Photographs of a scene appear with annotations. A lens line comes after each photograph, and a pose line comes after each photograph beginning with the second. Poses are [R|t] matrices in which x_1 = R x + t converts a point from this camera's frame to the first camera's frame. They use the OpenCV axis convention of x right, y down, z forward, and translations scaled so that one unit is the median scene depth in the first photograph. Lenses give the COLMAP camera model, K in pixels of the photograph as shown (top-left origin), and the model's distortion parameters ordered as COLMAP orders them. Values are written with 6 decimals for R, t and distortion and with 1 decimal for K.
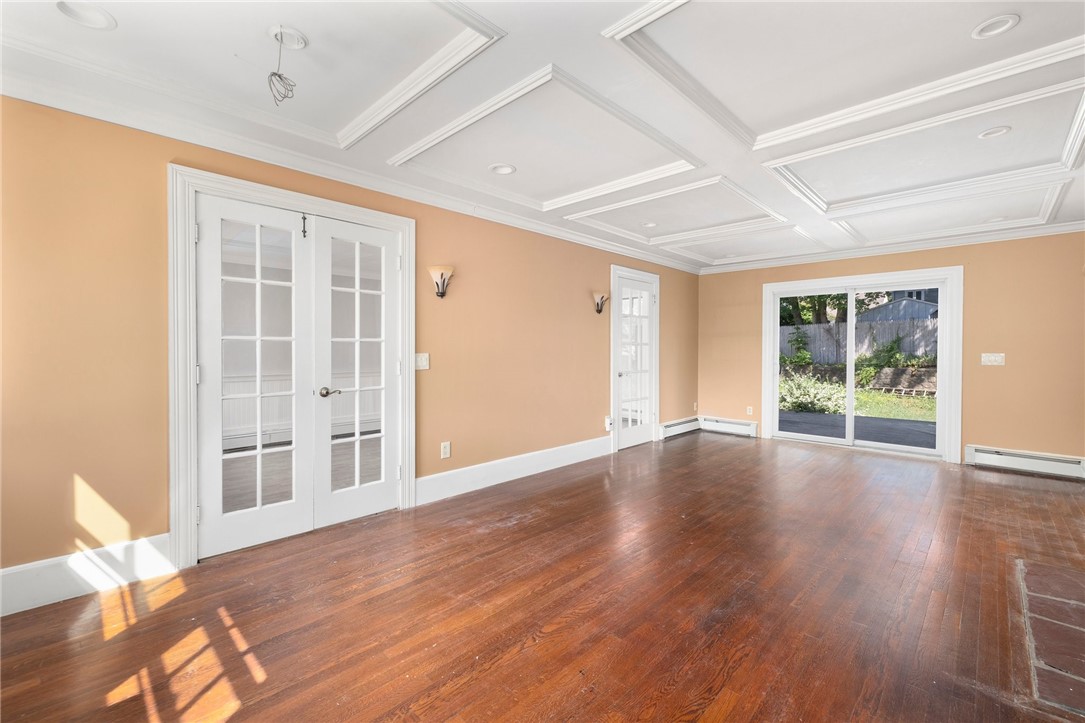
lens RADIAL K [[463.8, 0, 546.2], [0, 463.8, 353.2], [0, 0, 1]] dist [0.001990, 0.000299]
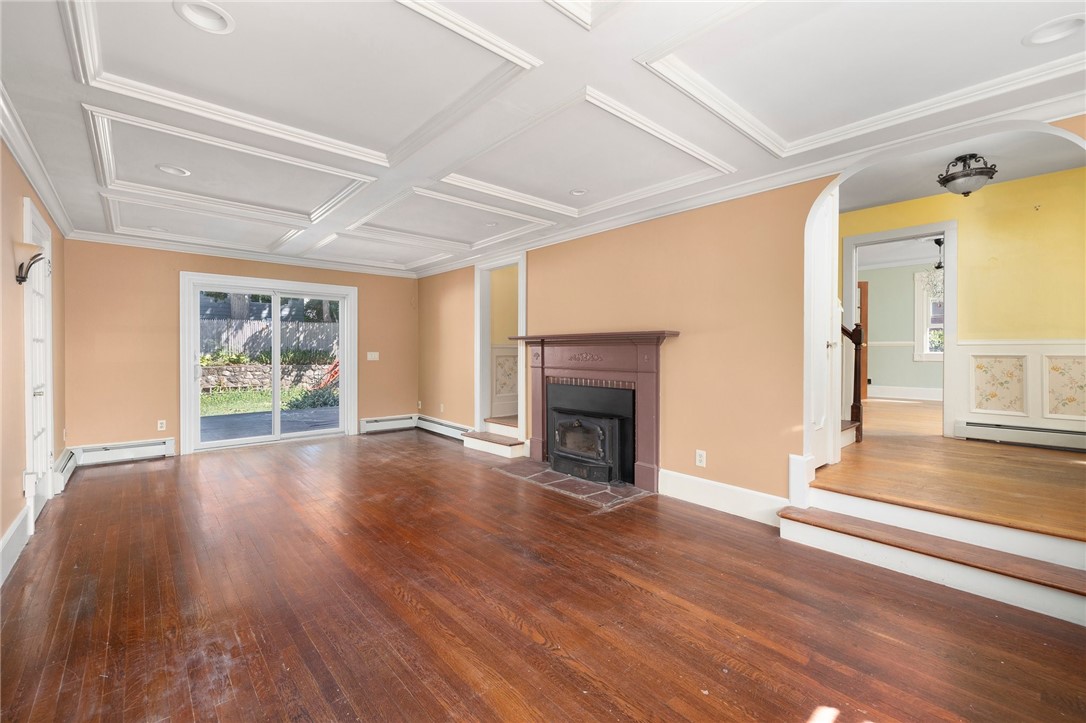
lens RADIAL K [[464.2, 0, 525.9], [0, 464.2, 350.6], [0, 0, 1]] dist [0.001990, 0.000299]
pose [[0.086126, -0.003358, 0.996279, -0.709999], [0.006857, 0.999973, 0.002778, -0.008877], [-0.996261, 0.006592, 0.086146, 0.692565]]
